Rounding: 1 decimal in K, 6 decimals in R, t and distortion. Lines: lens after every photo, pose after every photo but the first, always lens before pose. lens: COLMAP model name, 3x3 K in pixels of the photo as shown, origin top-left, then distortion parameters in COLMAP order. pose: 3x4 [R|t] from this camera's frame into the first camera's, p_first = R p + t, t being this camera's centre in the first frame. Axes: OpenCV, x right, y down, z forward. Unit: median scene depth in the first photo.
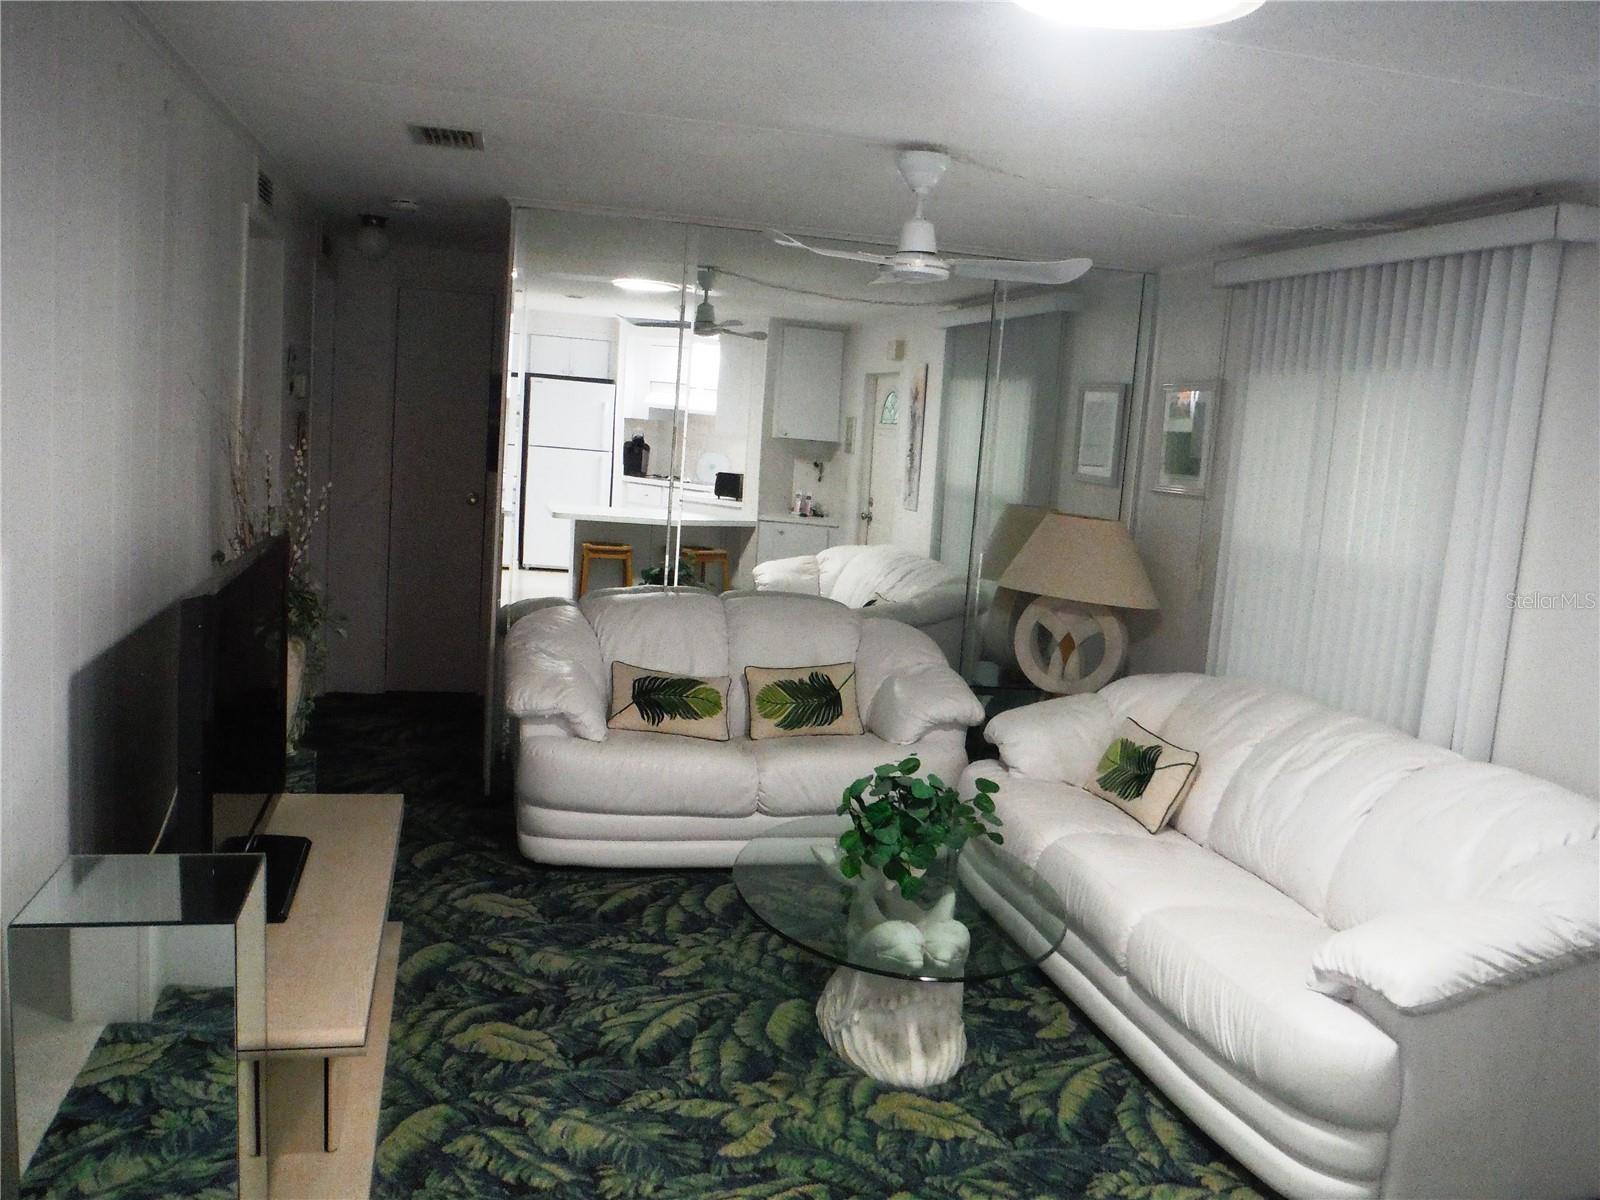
lens RADIAL K [[1378.8, 0, 823.8], [0, 1378.8, 621.2], [0, 0, 1]] dist [-0.057832, 0.037344]
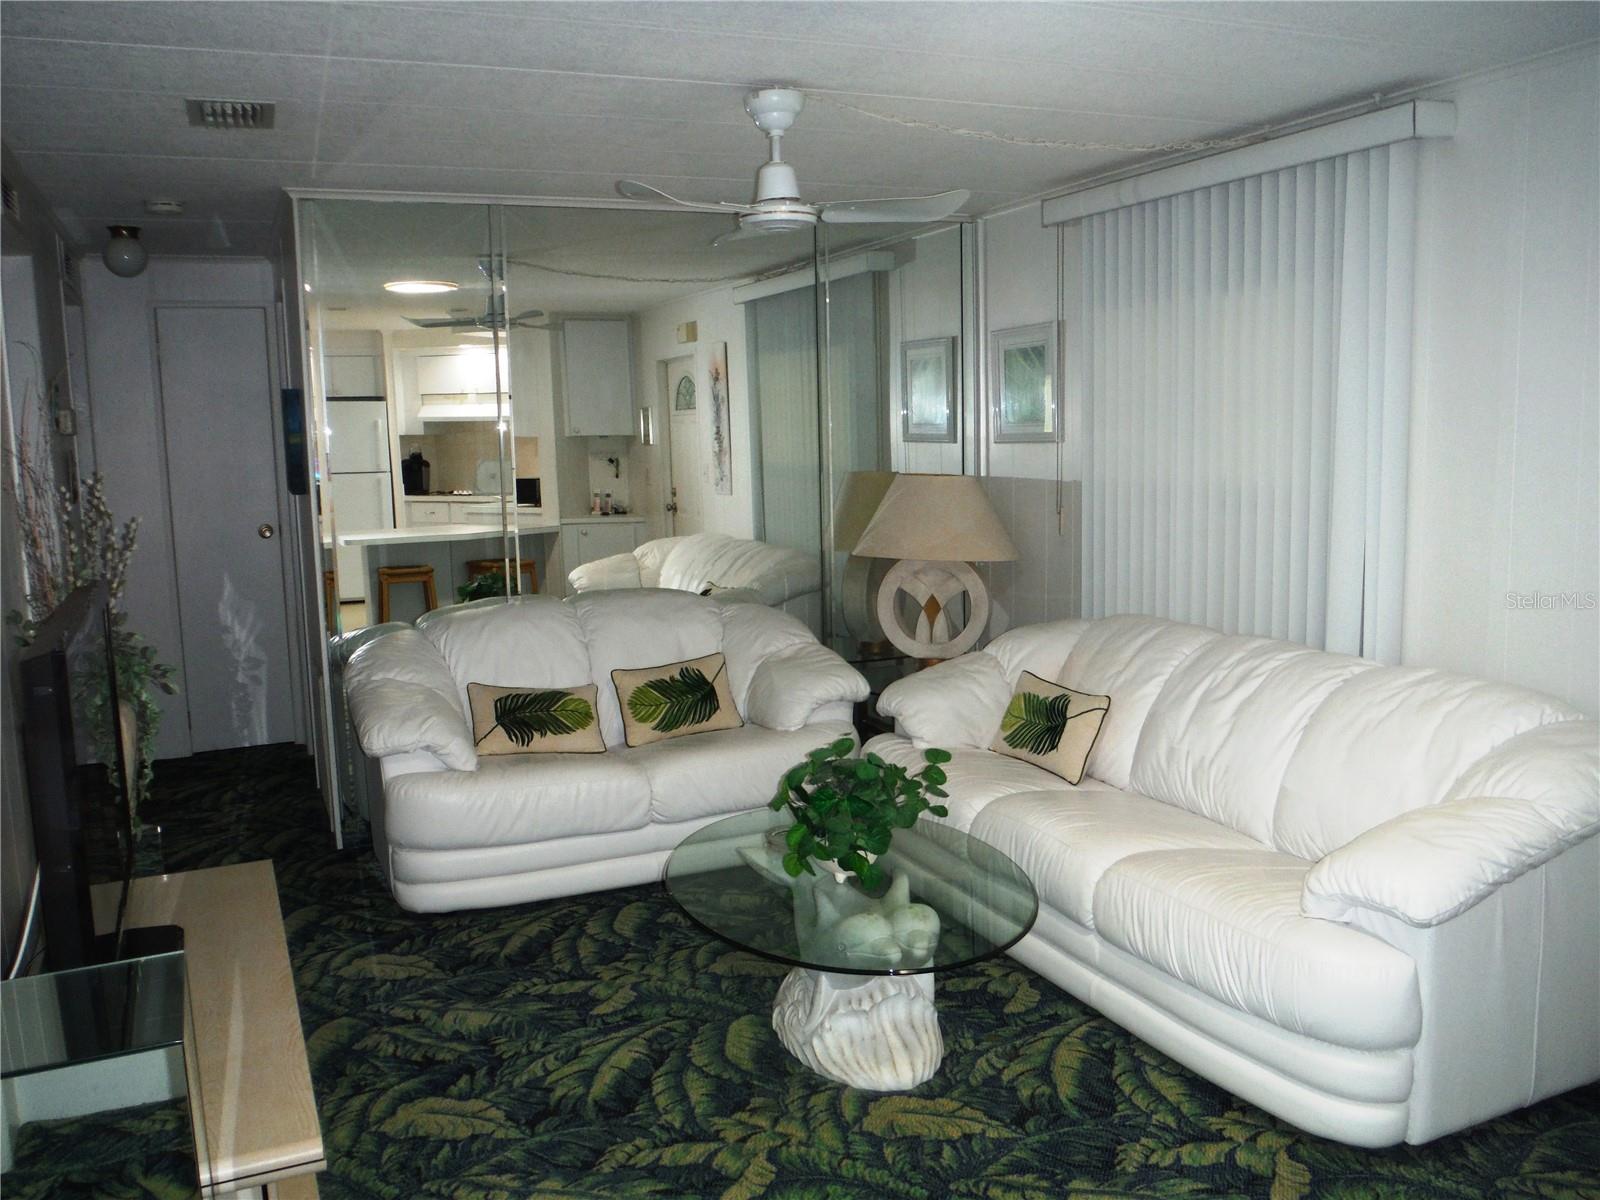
lens RADIAL K [[1378.8, 0, 823.8], [0, 1378.8, 621.2], [0, 0, 1]] dist [-0.057832, 0.037344]
pose [[0.979509, -0.123297, 0.159245, -0.077803], [0.122485, 0.992358, 0.014943, 0.004211], [-0.159871, 0.004868, 0.987126, 0.073385]]
